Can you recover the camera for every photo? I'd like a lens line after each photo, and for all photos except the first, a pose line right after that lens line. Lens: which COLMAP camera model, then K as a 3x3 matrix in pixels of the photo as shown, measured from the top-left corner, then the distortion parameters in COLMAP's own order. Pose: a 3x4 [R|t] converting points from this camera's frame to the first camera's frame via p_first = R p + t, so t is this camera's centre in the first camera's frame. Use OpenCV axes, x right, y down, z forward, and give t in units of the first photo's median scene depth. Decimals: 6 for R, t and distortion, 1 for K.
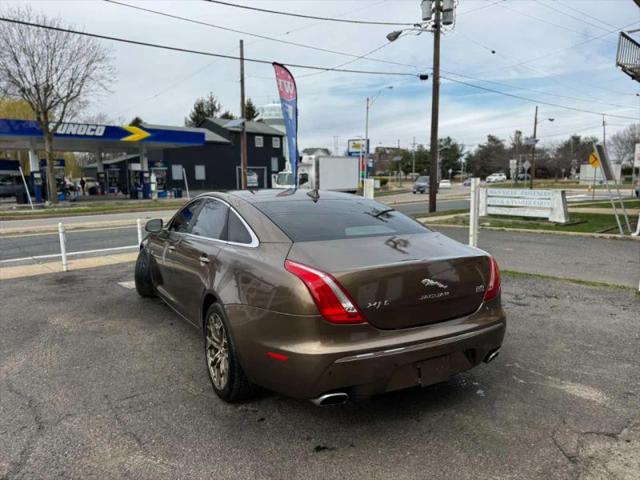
lens RADIAL K [[456.1, 0, 320.0], [0, 456.1, 240.0], [0, 0, 1]] dist [-0.000988, -0.005400]
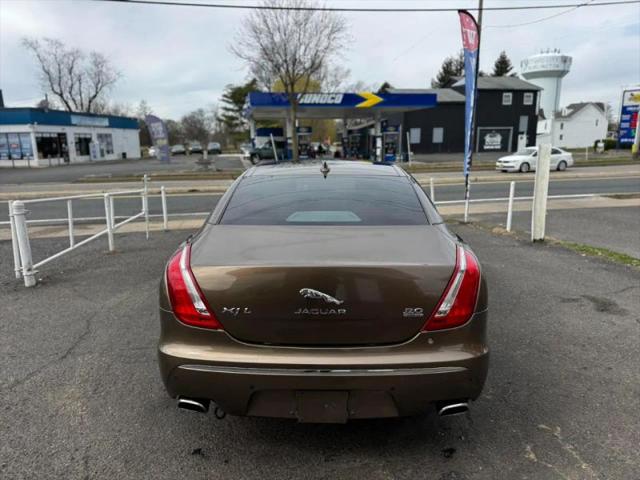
lens RADIAL K [[445.2, 0, 321.8], [0, 445.2, 238.3], [0, 0, 1]] dist [0.067550, -0.090513]
pose [[0.852933, 0.100145, -0.512324, 0.066671], [-0.058286, 0.993559, 0.097176, -0.007870], [0.518756, -0.053023, 0.853276, 0.039238]]
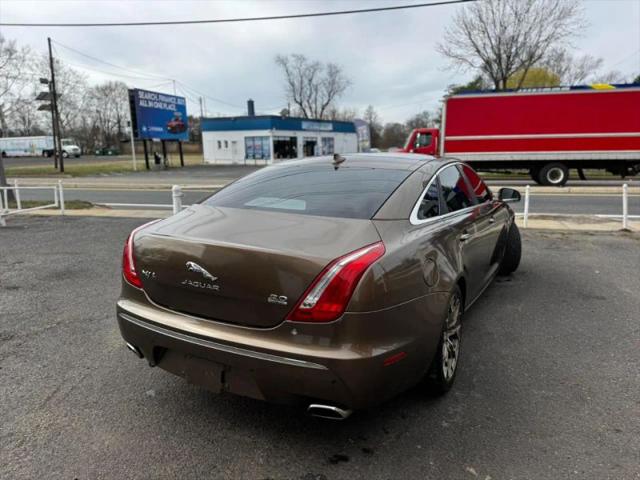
lens RADIAL K [[456.1, 0, 320.0], [0, 456.1, 240.0], [0, 0, 1]] dist [-0.000988, -0.005400]
pose [[0.510164, 0.165134, -0.844075, 0.111774], [-0.102961, 0.986063, 0.130682, -0.009541], [0.853892, 0.020238, 0.520056, 0.080123]]
